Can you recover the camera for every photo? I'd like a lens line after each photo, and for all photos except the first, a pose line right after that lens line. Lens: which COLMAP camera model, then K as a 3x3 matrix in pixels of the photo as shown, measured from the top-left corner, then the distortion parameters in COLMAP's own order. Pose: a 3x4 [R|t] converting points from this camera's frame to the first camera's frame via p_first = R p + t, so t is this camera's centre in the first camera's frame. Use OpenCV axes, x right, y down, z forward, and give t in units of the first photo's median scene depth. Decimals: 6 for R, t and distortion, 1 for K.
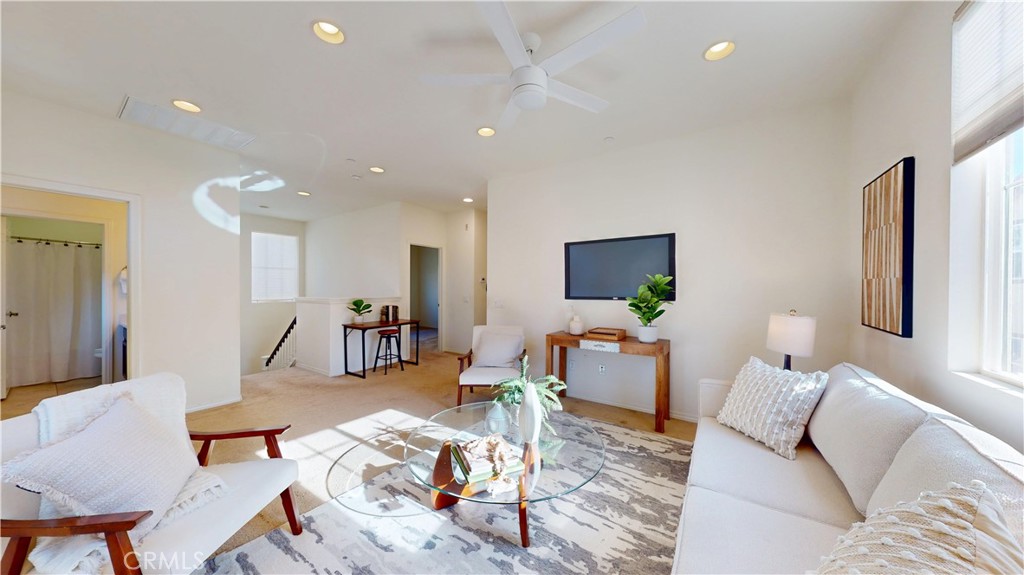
lens RADIAL K [[322.0, 0, 515.0], [0, 322.0, 286.6], [0, 0, 1]] dist [0.000729, 0.000155]
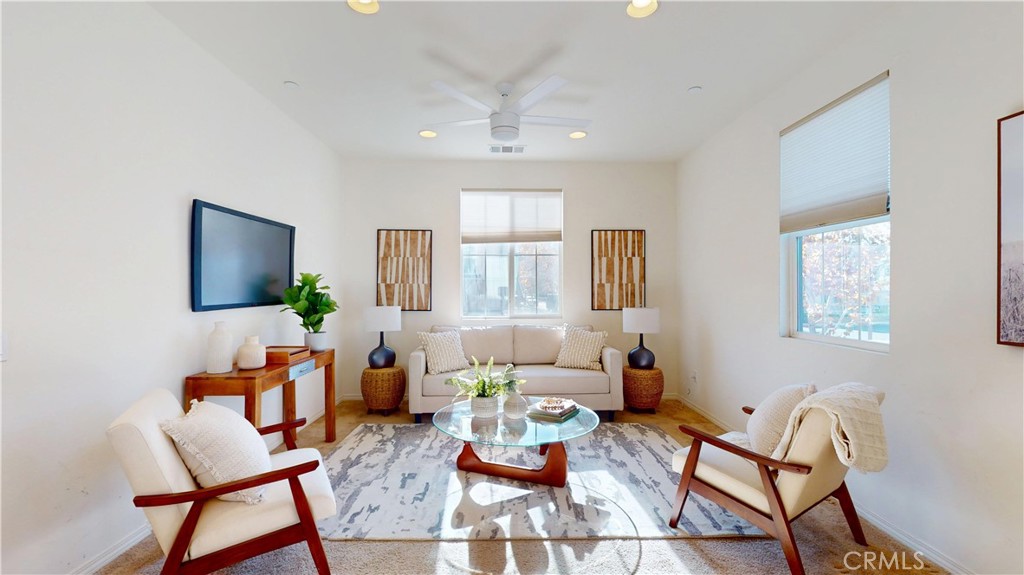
lens RADIAL K [[424.6, 0, 509.6], [0, 424.6, 287.4], [0, 0, 1]] dist [-0.002212, 0.000148]
pose [[-0.566538, 0.001343, 0.824034, -1.136209], [-0.002389, 0.999992, -0.003273, 0.005530], [-0.824032, -0.003823, -0.566530, 1.672227]]
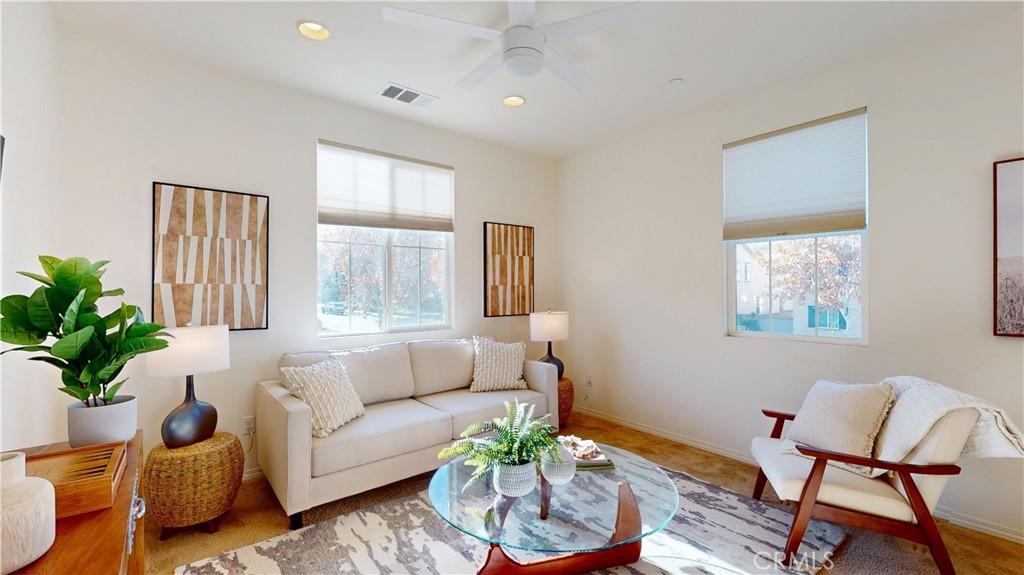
lens RADIAL K [[424.6, 0, 510.9], [0, 424.6, 290.1], [0, 0, 1]] dist [-0.002212, 0.000148]
pose [[-0.952238, -0.000298, 0.305357, -0.227963], [-0.000376, 1.000000, -0.000196, -0.002533], [-0.305357, -0.000302, -0.952238, 1.799793]]
